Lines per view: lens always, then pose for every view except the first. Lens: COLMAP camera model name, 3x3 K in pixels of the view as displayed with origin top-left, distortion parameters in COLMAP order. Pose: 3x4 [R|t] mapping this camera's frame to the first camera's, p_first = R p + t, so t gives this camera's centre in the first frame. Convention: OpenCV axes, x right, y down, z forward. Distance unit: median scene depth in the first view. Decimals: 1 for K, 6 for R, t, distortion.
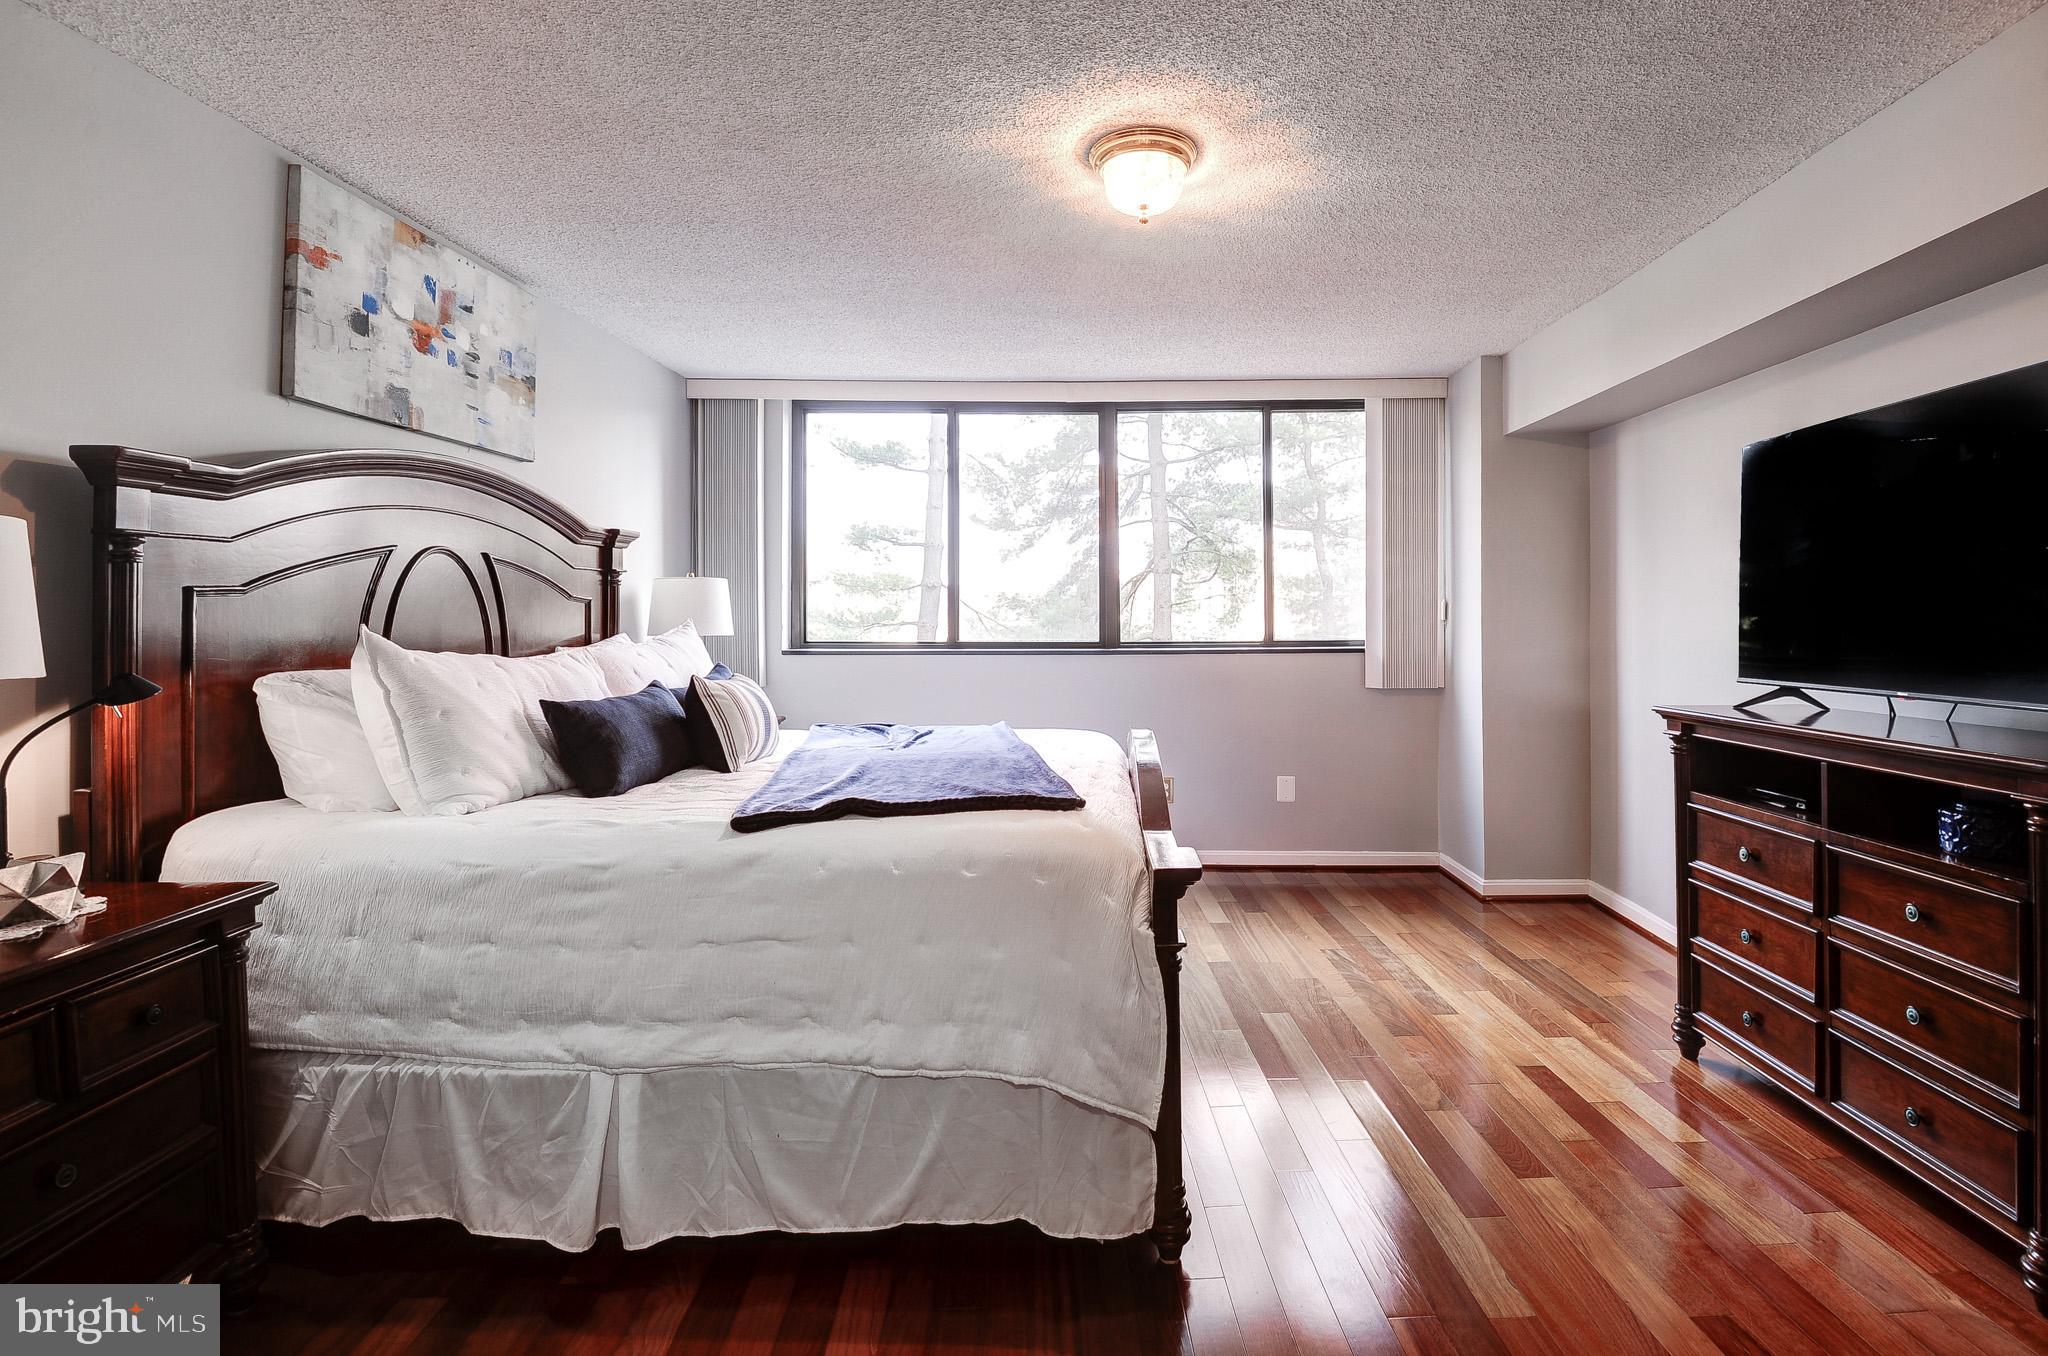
lens RADIAL K [[950.6, 0, 1027.1], [0, 950.6, 625.1], [0, 0, 1]] dist [0.000590, -0.029994]
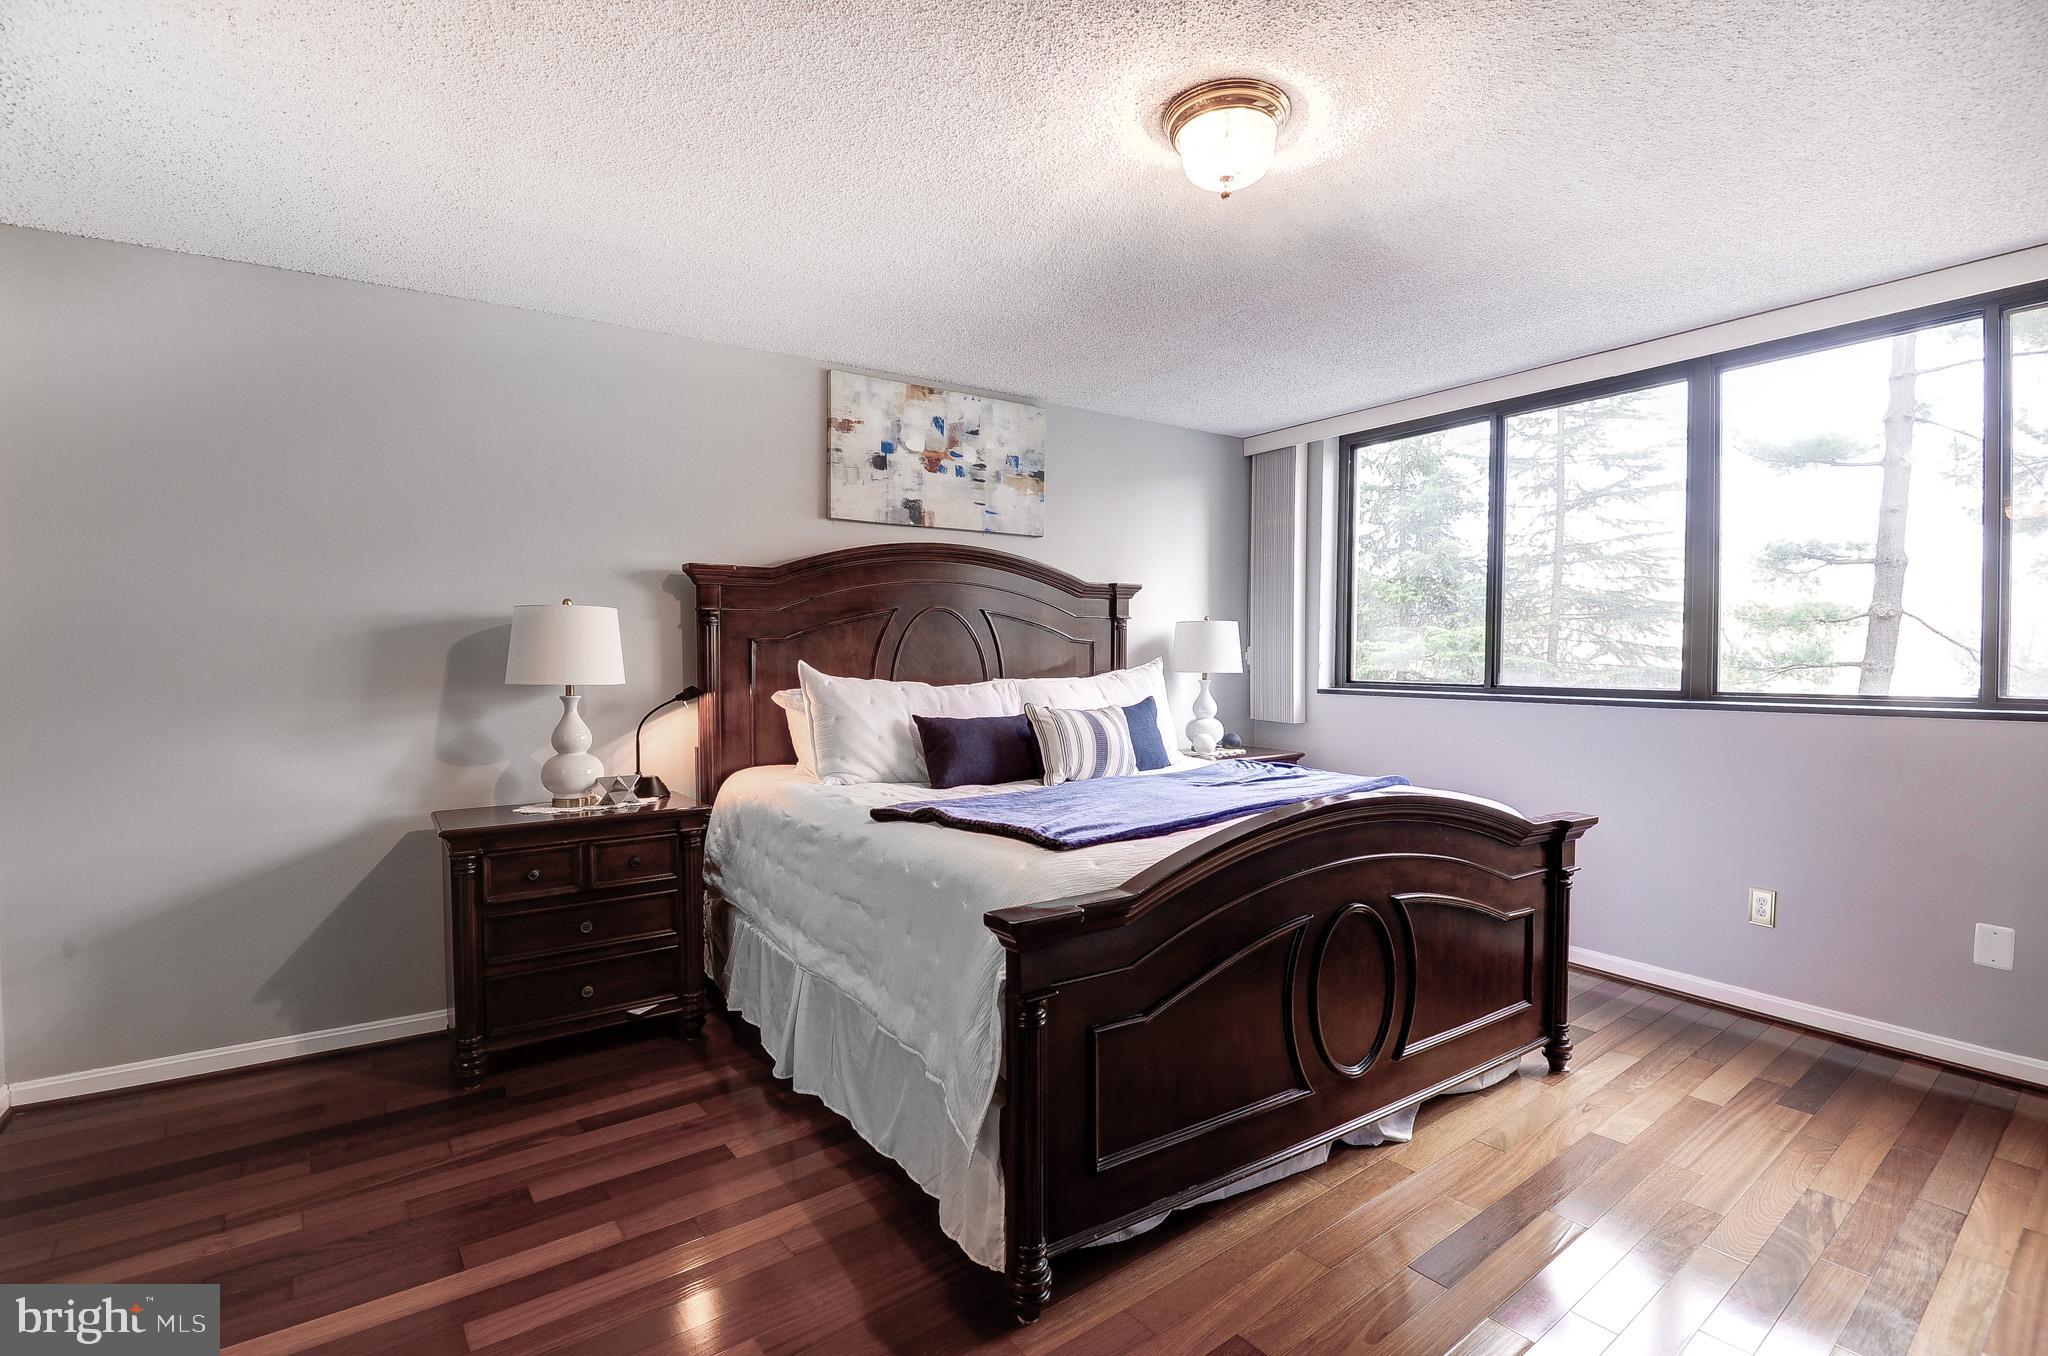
lens RADIAL K [[886.4, 0, 1028.0], [0, 886.4, 700.9], [0, 0, 1]] dist [0.000087, -0.012742]
pose [[0.597702, 0.043365, -0.800545, 0.540843], [-0.008503, 0.998823, 0.047757, -0.005361], [0.801673, -0.021737, 0.597367, 0.297477]]
